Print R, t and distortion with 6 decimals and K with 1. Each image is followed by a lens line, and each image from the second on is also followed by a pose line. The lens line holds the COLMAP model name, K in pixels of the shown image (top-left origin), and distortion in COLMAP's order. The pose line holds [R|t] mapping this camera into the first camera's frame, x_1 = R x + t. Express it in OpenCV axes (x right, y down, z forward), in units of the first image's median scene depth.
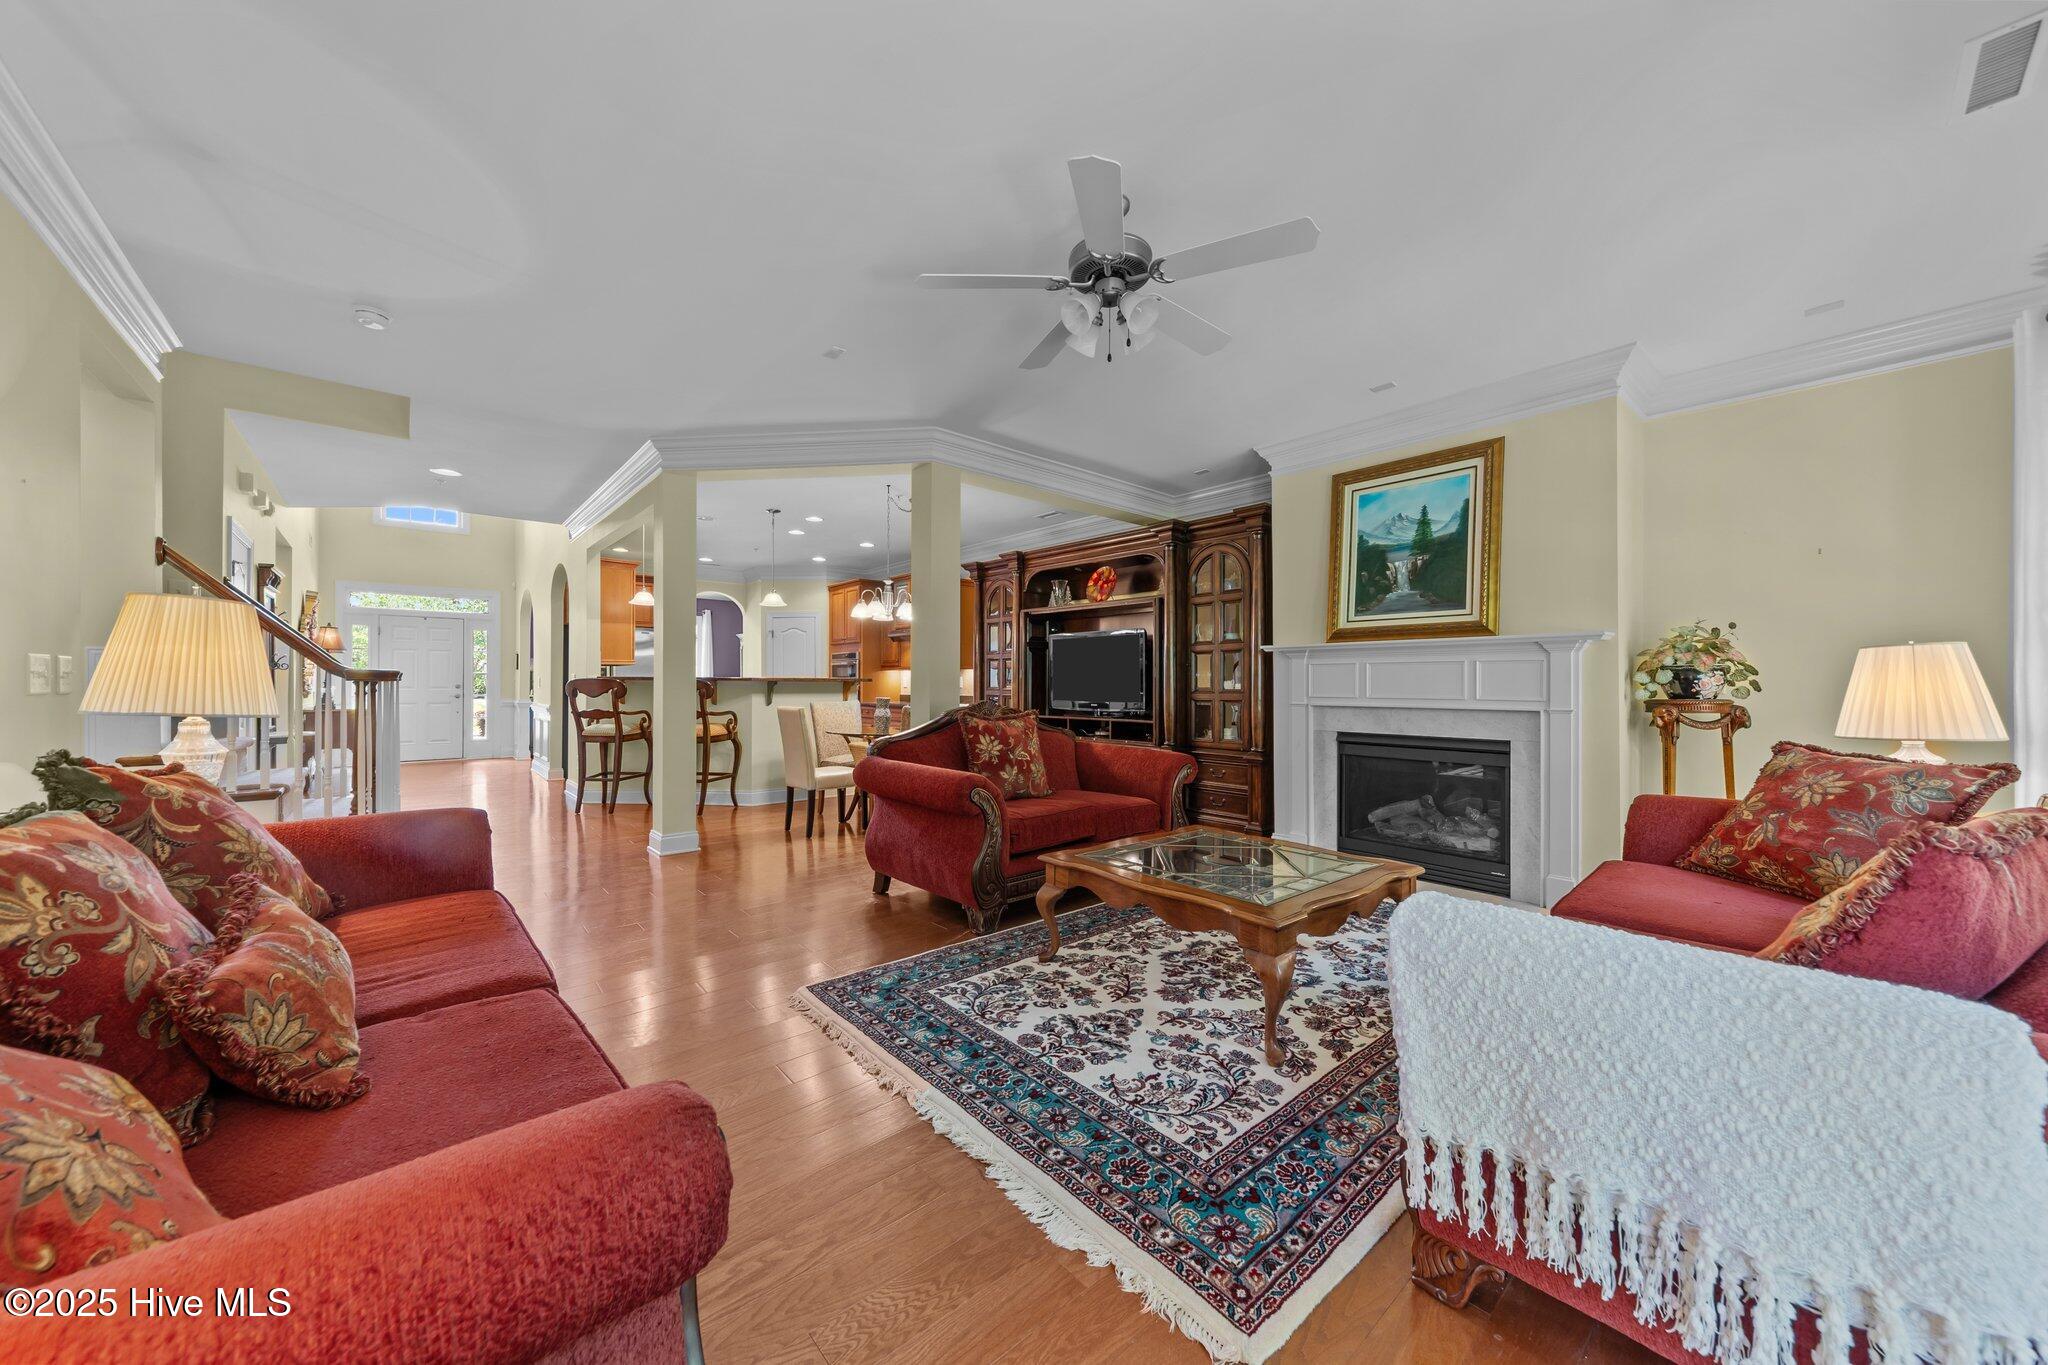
lens RADIAL K [[707.5, 0, 979.7], [0, 707.5, 685.3], [0, 0, 1]] dist [0.001616, 0.000102]
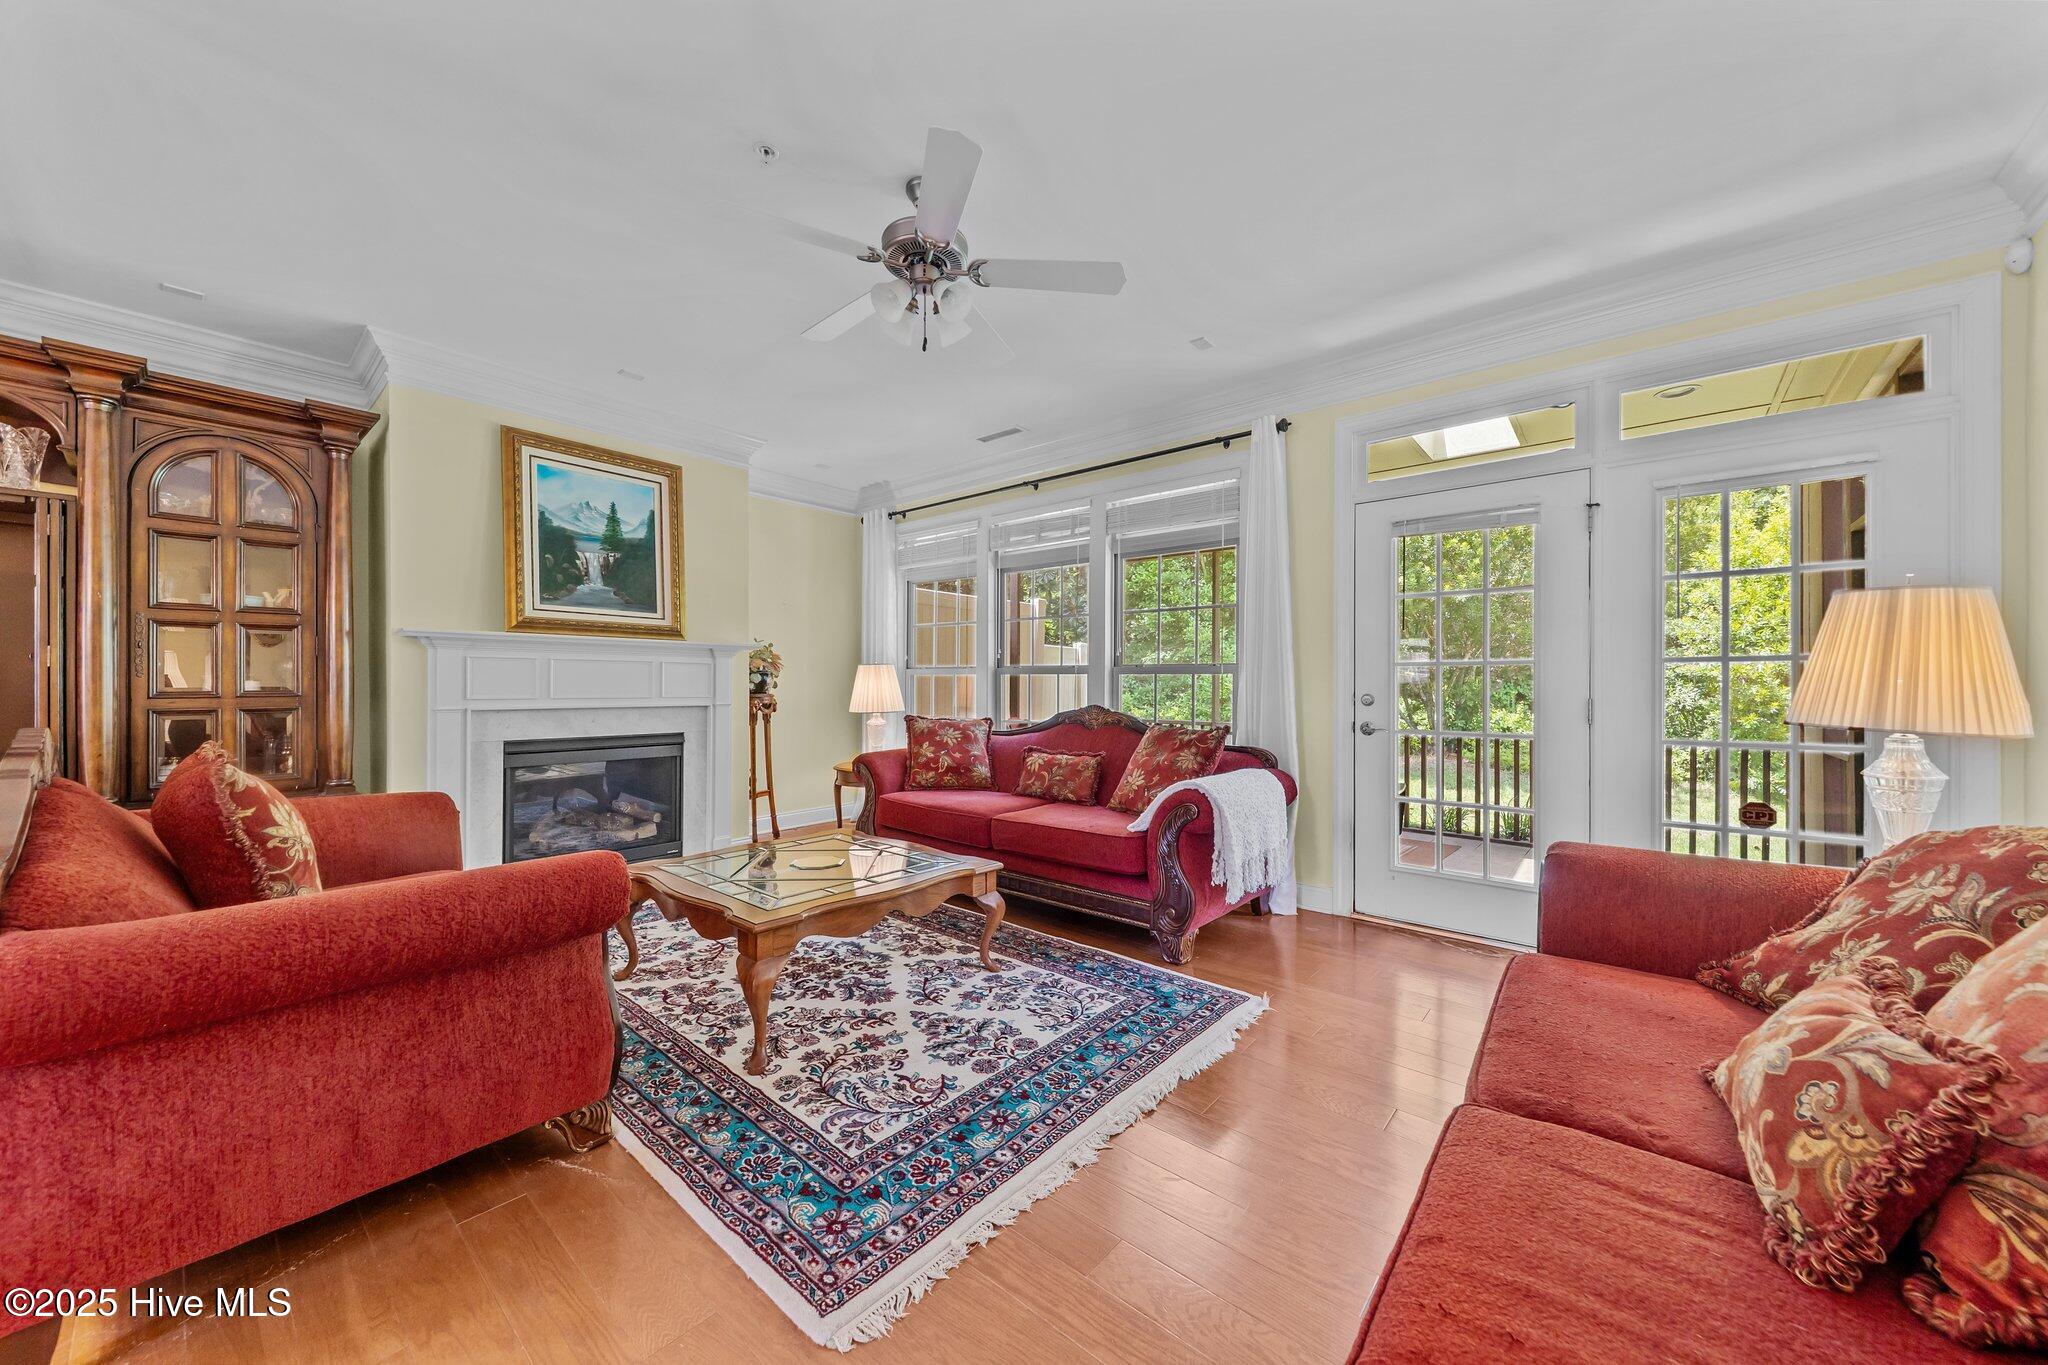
lens RADIAL K [[751.5, 0, 1018.2], [0, 751.5, 689.3], [0, 0, 1]] dist [0.014125, -0.010117]
pose [[-0.192225, -0.008317, 0.981316, -0.777643], [-0.002878, 0.999965, 0.007911, -0.004767], [-0.981347, -0.001303, -0.192242, 0.979583]]
